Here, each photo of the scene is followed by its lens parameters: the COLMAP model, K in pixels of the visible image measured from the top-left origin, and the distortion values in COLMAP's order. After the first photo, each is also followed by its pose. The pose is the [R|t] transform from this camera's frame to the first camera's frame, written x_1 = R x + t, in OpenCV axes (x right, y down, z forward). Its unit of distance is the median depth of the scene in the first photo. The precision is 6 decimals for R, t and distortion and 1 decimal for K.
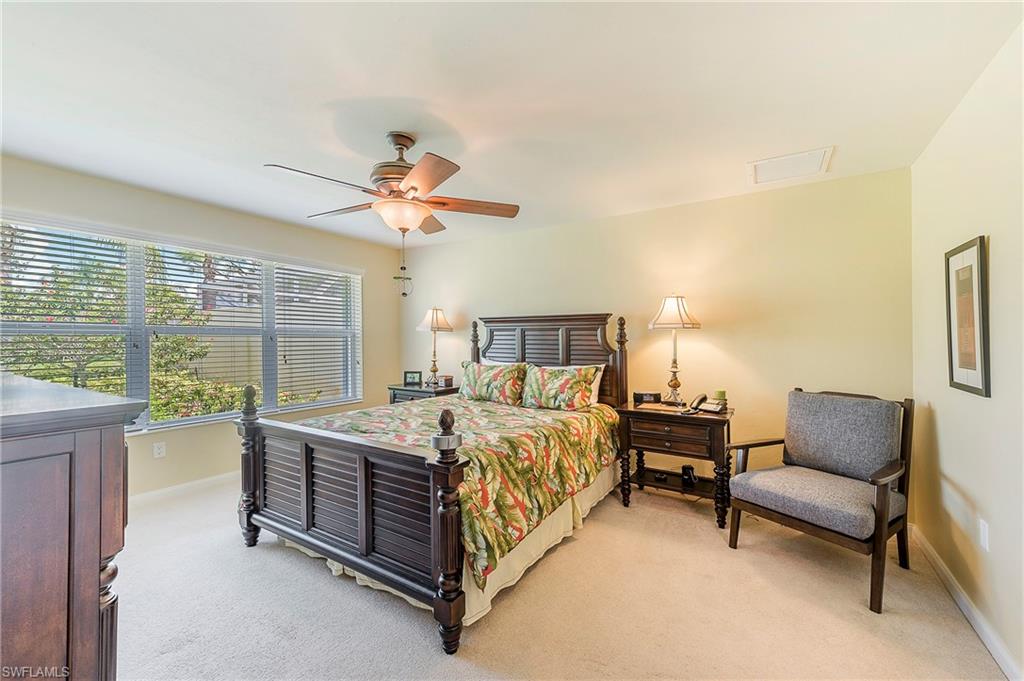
lens RADIAL K [[410.6, 0, 514.7], [0, 410.6, 356.7], [0, 0, 1]] dist [0.028199, 0.000140]
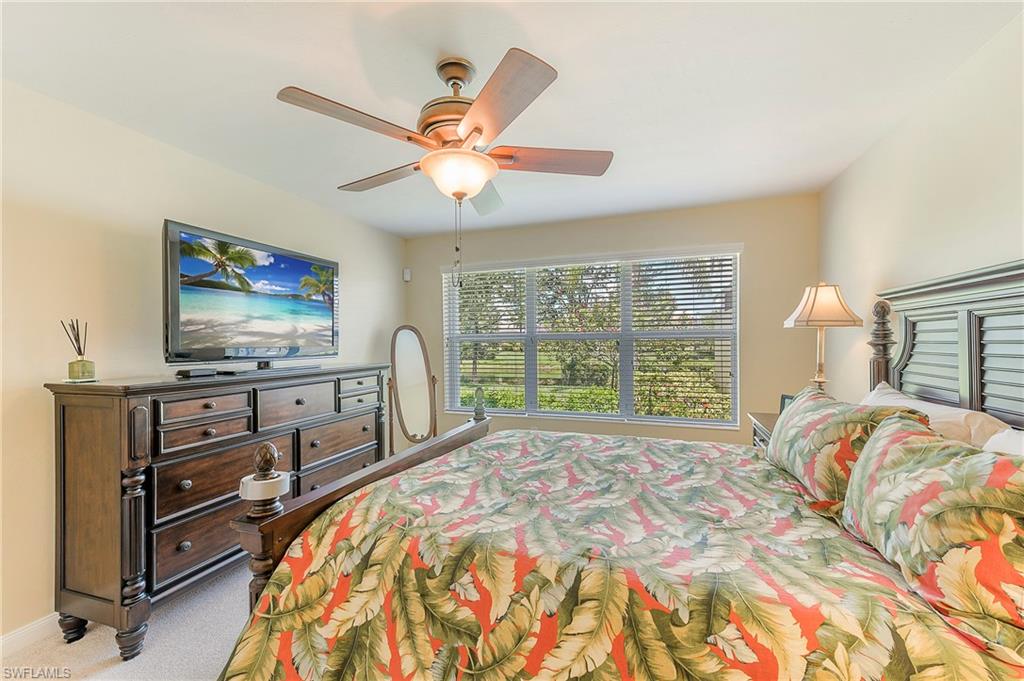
lens RADIAL K [[410.6, 0, 514.7], [0, 410.6, 356.7], [0, 0, 1]] dist [0.028199, 0.000140]
pose [[0.239775, 0.030485, -0.970350, 0.463558], [-0.035494, 0.999114, 0.022618, -0.039146], [0.970179, 0.029018, 0.240645, 0.893629]]
